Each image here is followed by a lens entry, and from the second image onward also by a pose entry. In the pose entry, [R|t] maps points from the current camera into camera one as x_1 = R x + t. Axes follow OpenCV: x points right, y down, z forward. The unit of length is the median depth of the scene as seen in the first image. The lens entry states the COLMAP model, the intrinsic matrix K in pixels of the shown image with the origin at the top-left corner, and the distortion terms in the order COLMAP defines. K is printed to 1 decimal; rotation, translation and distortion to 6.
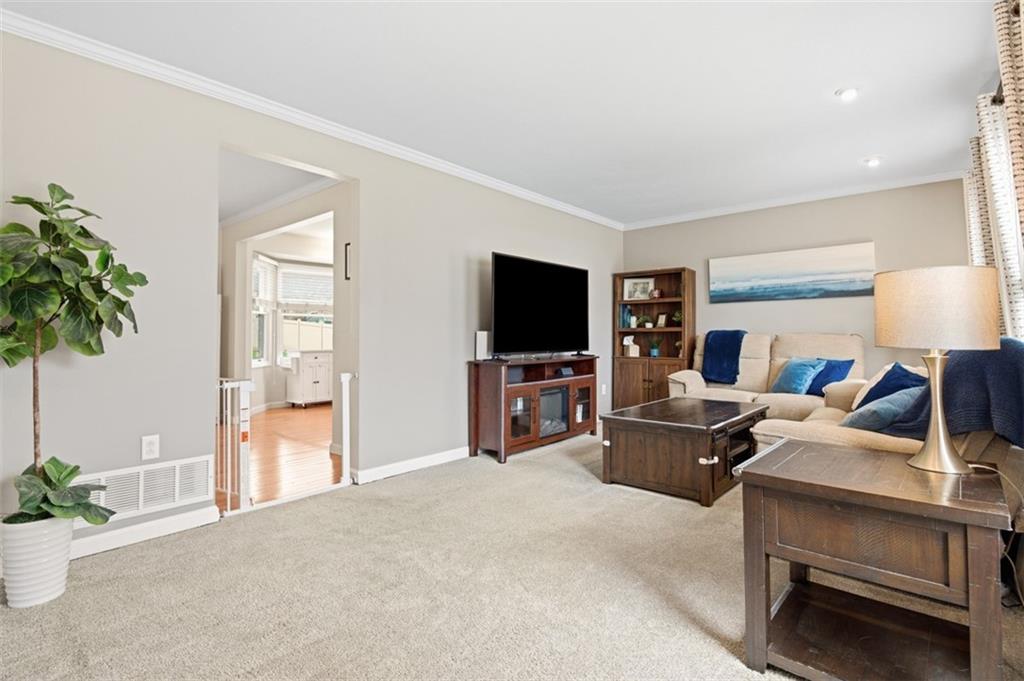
lens RADIAL K [[469.8, 0, 513.2], [0, 469.8, 336.0], [0, 0, 1]] dist [-0.001830, -0.000779]
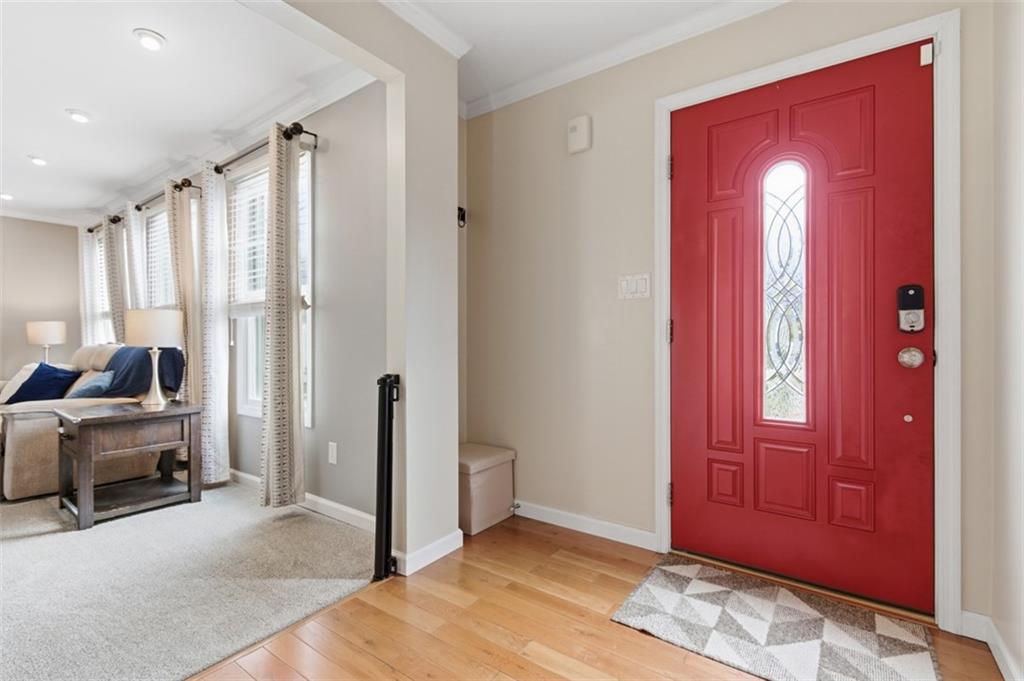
lens RADIAL K [[469.8, 0, 513.2], [0, 469.8, 336.0], [0, 0, 1]] dist [-0.001830, -0.000779]
pose [[-0.086074, 0.013145, 0.996202, -1.382661], [-0.003322, 0.999904, -0.013480, -0.005468], [-0.996283, -0.004470, -0.086022, -0.444508]]
